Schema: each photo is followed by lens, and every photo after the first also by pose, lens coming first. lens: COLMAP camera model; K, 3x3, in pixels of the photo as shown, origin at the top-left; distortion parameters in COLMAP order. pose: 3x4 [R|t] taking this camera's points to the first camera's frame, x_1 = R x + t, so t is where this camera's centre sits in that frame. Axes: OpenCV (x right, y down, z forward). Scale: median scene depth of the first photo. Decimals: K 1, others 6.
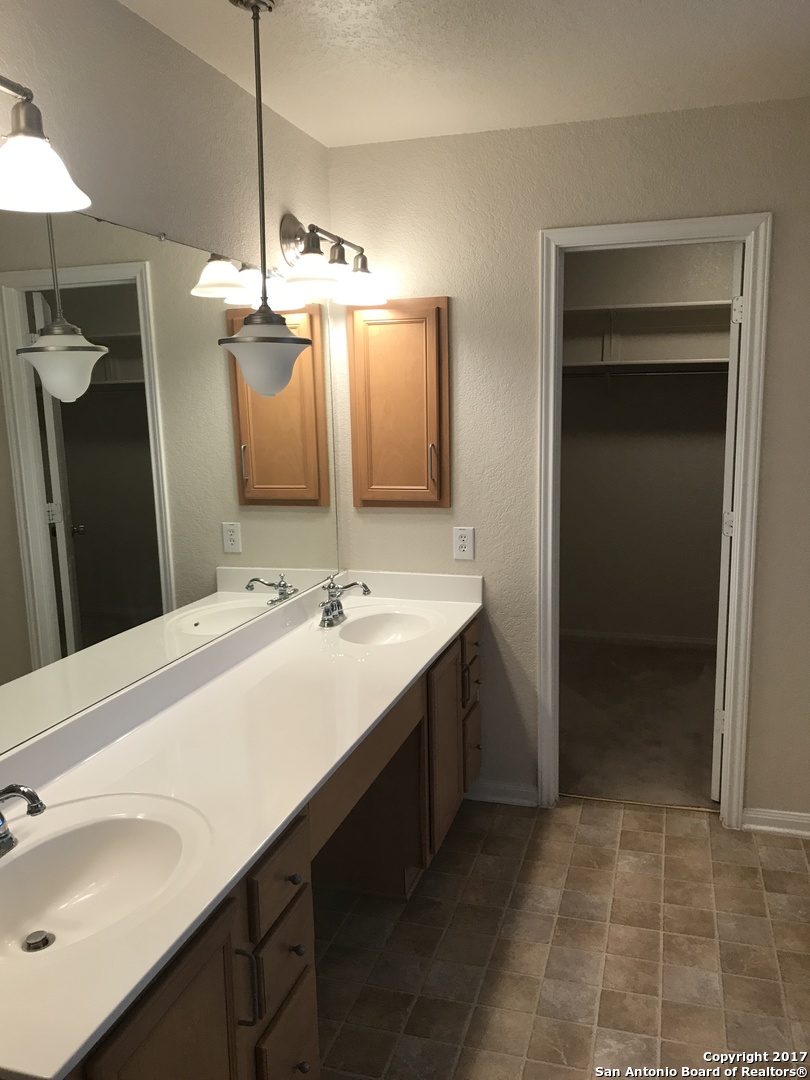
lens RADIAL K [[880.9, 0, 405.6], [0, 880.9, 541.8], [0, 0, 1]] dist [0.023360, -0.033861]
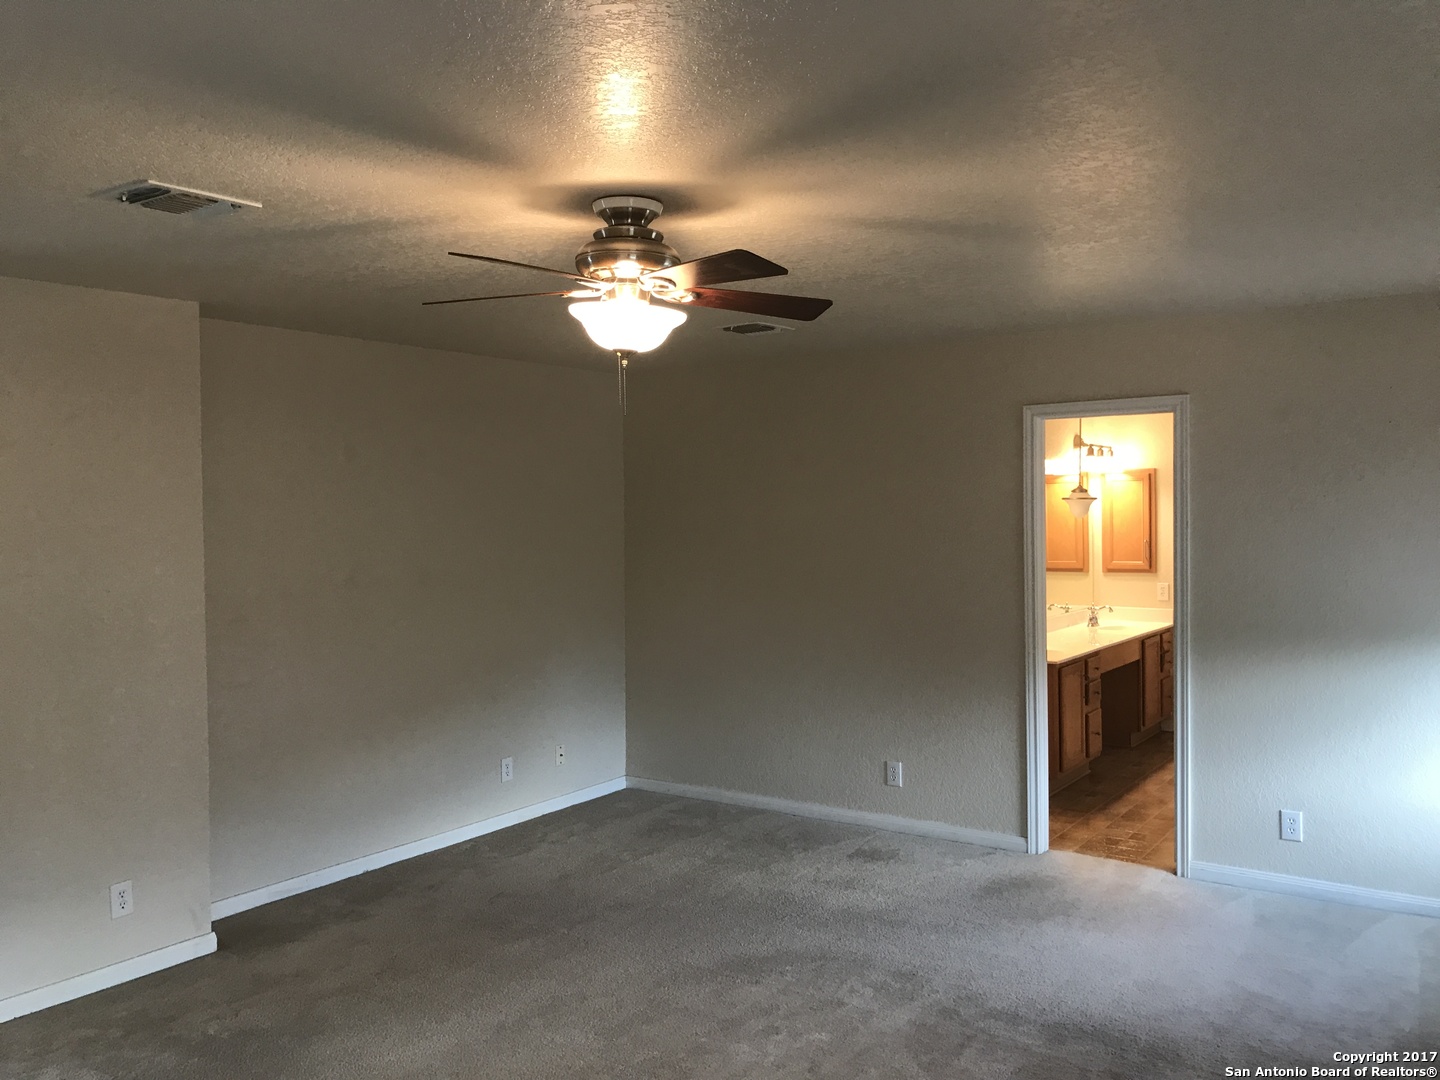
lens RADIAL K [[1174.5, 0, 722.8], [0, 1174.5, 539.0], [0, 0, 1]] dist [0.023360, -0.033861]
pose [[0.948621, 0.011444, -0.316207, -0.035301], [-0.051798, 0.991481, -0.119509, 0.249799], [0.312145, 0.129748, 0.941133, -1.771608]]
